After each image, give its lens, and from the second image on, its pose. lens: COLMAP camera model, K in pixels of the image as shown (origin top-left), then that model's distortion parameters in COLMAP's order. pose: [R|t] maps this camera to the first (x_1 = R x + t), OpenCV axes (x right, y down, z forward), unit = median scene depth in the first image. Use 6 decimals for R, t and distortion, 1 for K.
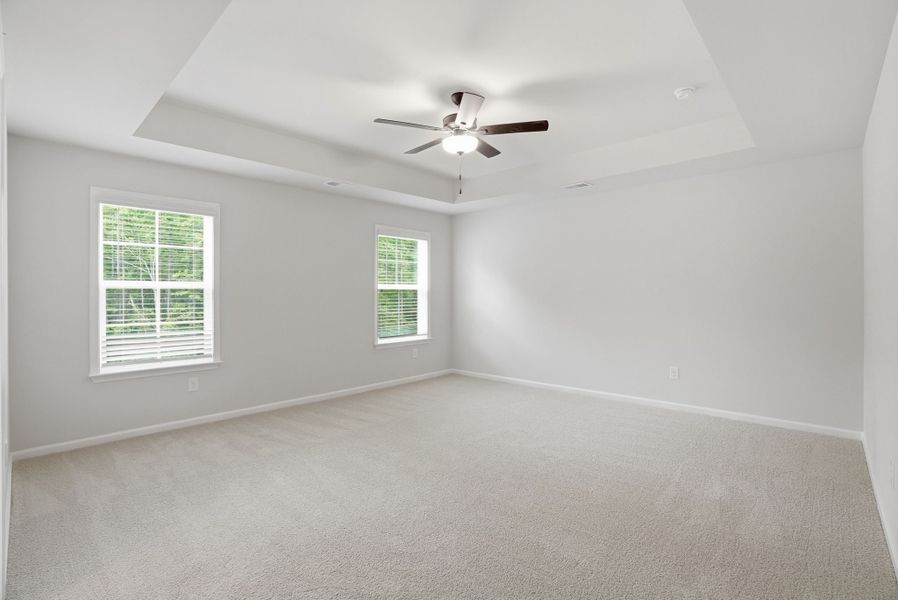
lens RADIAL K [[395.1, 0, 448.7], [0, 395.1, 294.5], [0, 0, 1]] dist [-0.043329, 0.000041]
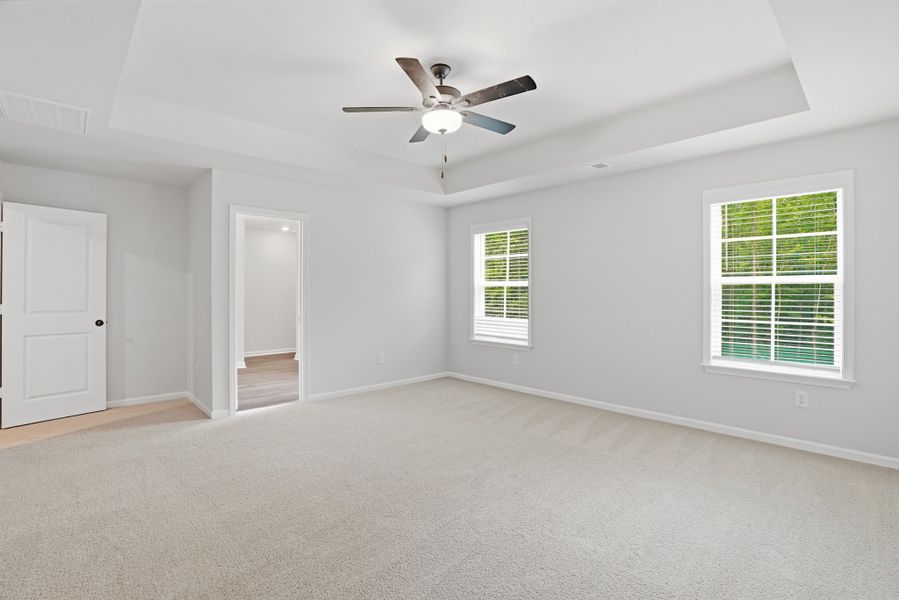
lens RADIAL K [[442.5, 0, 468.2], [0, 442.5, 296.4], [0, 0, 1]] dist [-0.003739, -0.000408]
pose [[-0.004038, 0.017323, -0.999842, 0.858410], [-0.002383, 0.999847, 0.017333, -0.006766], [0.999989, 0.002452, -0.003996, 0.866880]]
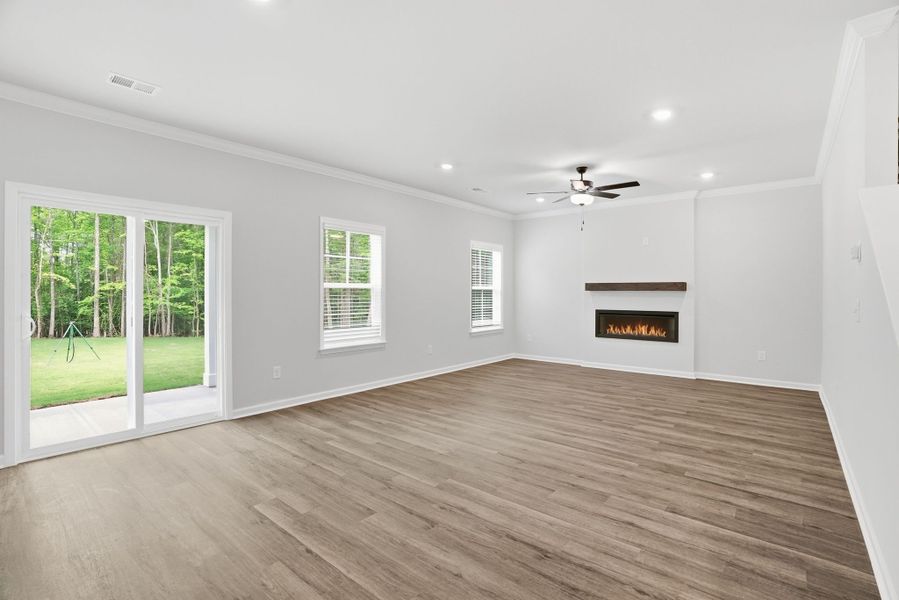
lens RADIAL K [[420.0, 0, 449.3], [0, 420.0, 294.0], [0, 0, 1]] dist [-0.067051, 0.024464]
pose [[0.996617, 0.006112, 0.081960, -0.324038], [-0.005951, 0.999980, -0.002214, 0.004129], [-0.081972, 0.001719, 0.996633, -0.318025]]
